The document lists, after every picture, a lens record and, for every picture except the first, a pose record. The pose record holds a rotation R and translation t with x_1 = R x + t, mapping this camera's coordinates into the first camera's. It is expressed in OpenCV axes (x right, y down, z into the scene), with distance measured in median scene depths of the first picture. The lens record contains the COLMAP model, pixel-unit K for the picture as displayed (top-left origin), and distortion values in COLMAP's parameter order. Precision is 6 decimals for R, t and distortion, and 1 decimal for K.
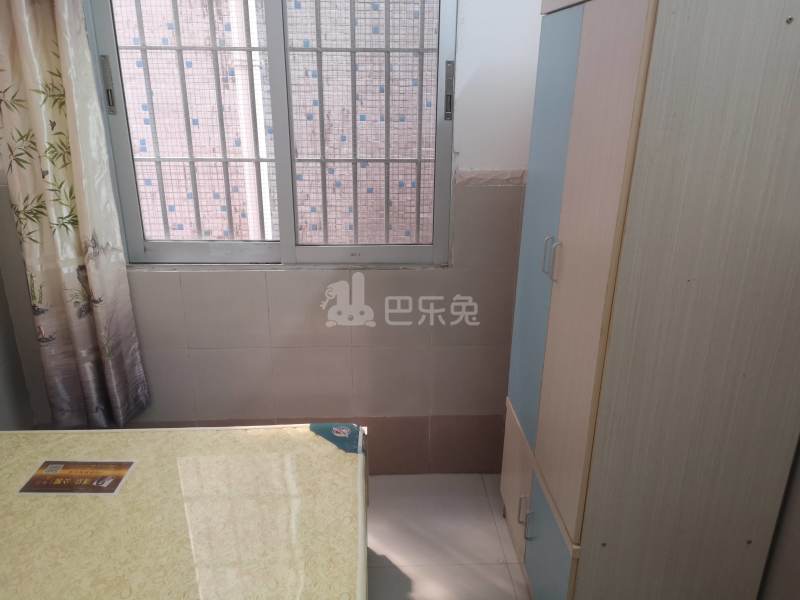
lens RADIAL K [[618.6, 0, 400.0], [0, 618.6, 300.0], [0, 0, 1]] dist [0.073850, -0.097328]
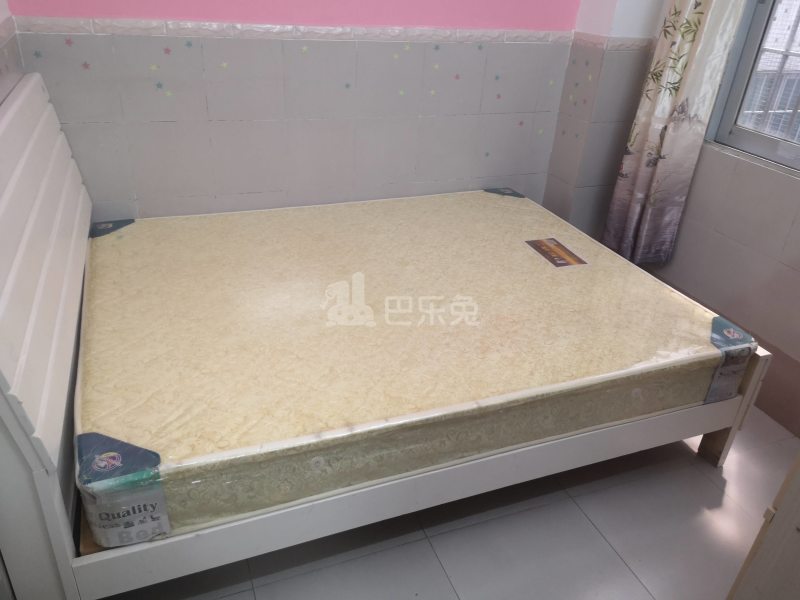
lens RADIAL K [[618.6, 0, 400.0], [0, 618.6, 300.0], [0, 0, 1]] dist [0.073850, -0.097328]
pose [[0.314147, 0.462669, -0.829005, 0.512674], [-0.377249, 0.862147, 0.338209, 0.022172], [0.871203, 0.206494, 0.445382, 0.059696]]
